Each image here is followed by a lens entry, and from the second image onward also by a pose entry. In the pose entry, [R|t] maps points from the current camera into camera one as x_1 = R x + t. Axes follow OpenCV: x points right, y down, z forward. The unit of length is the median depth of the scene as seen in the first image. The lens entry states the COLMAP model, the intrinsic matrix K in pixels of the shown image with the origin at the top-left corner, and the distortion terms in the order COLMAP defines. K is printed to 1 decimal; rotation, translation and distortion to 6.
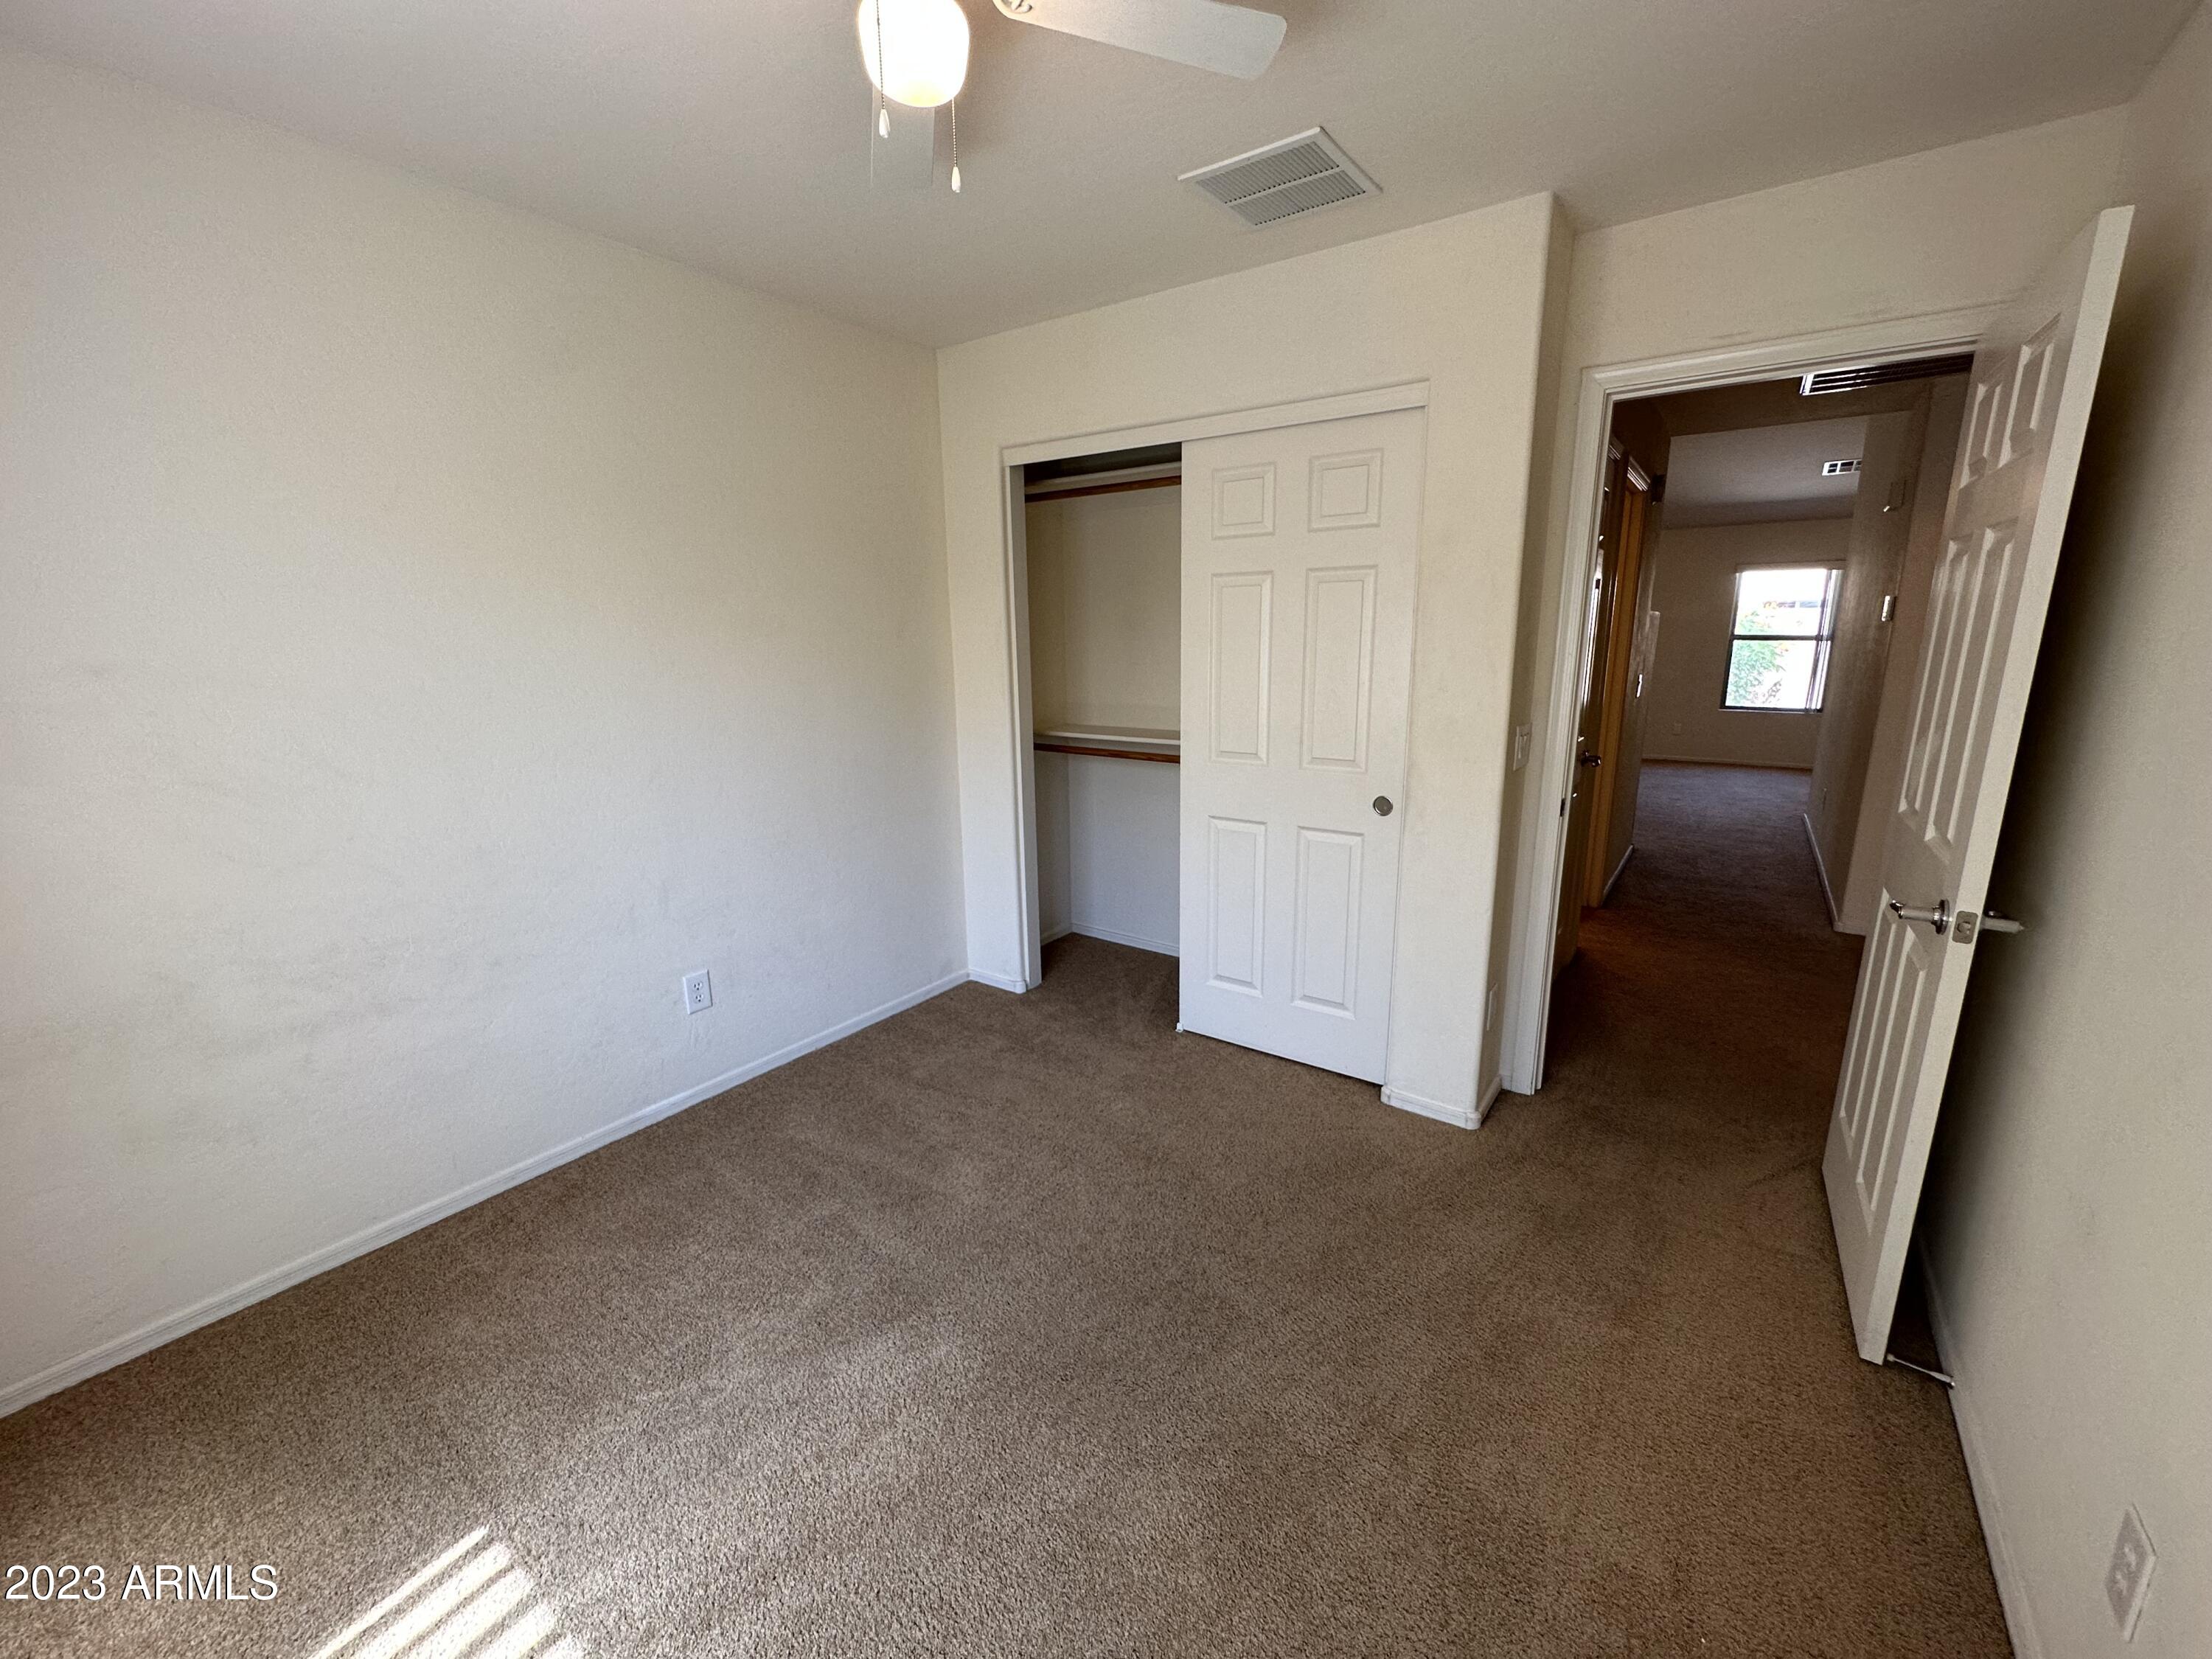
lens RADIAL K [[877.1, 0, 1104.7], [0, 877.1, 829.6], [0, 0, 1]] dist [-0.001891, -0.000481]
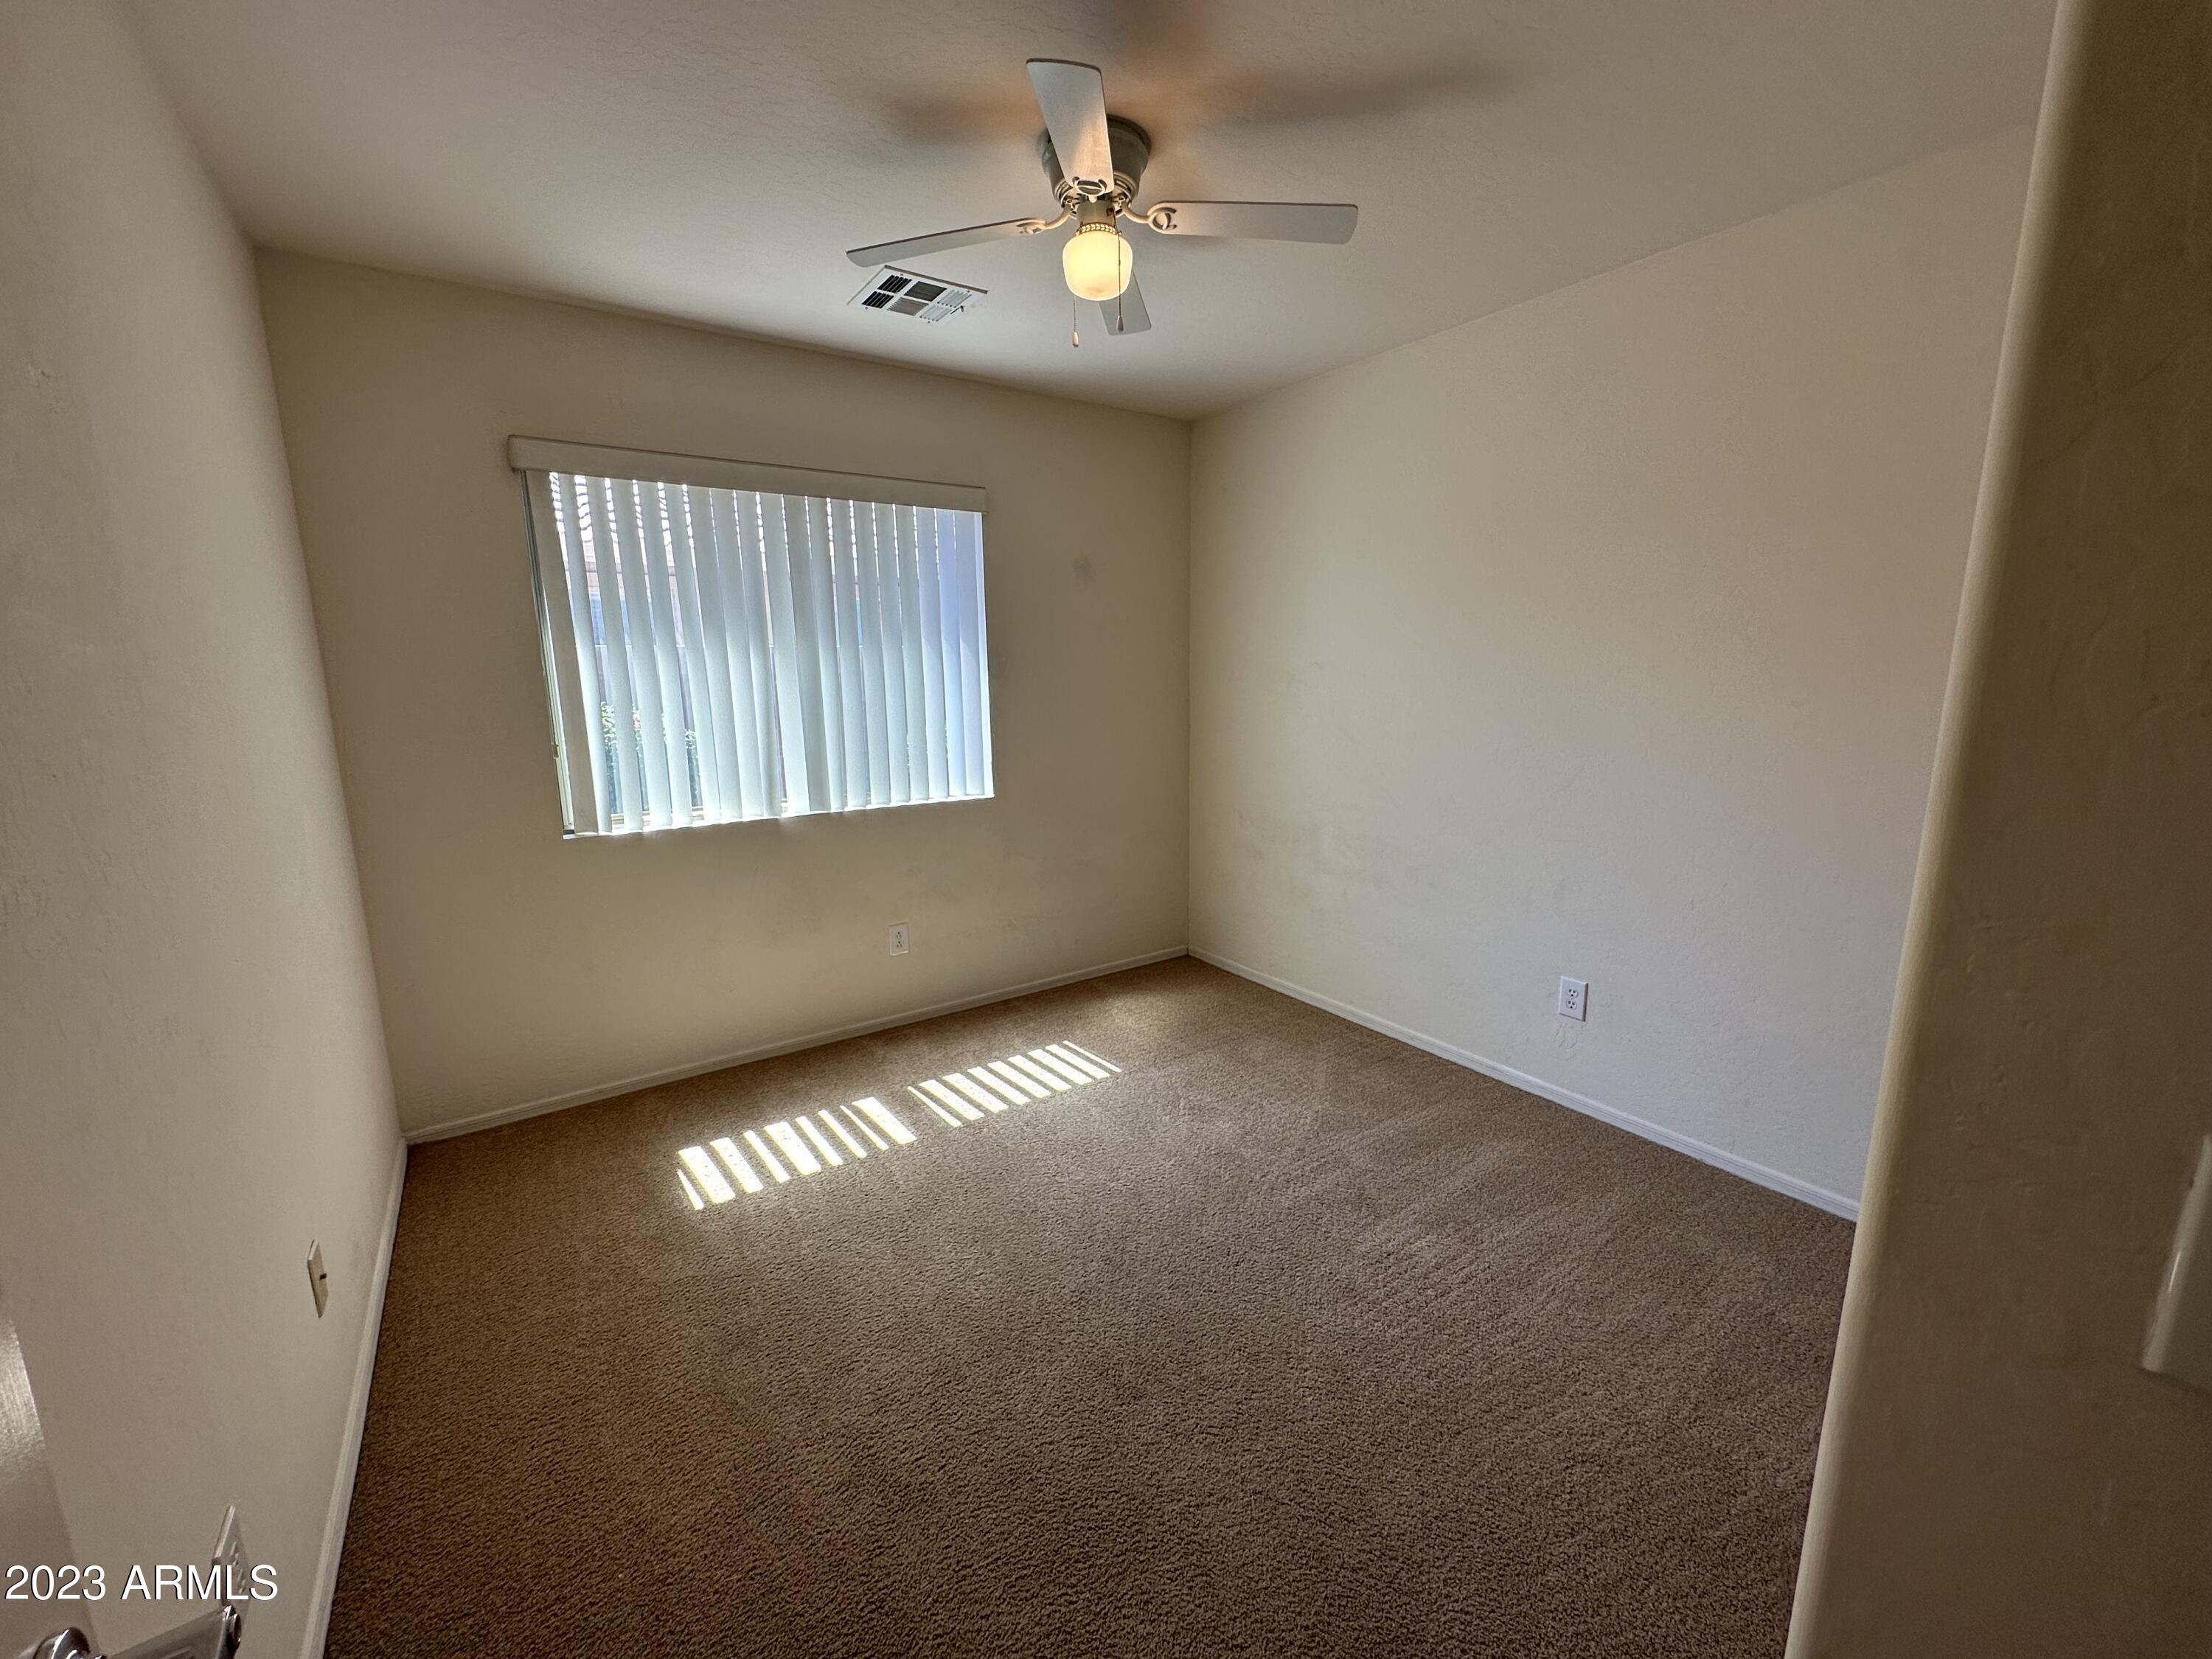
lens RADIAL K [[877.1, 0, 1103.4], [0, 877.1, 831.2], [0, 0, 1]] dist [-0.001891, -0.000481]
pose [[-0.327869, 0.191687, -0.925072, 0.699441], [-0.194320, 0.944577, 0.264601, -0.181523], [0.924523, 0.266514, -0.272449, 0.844439]]
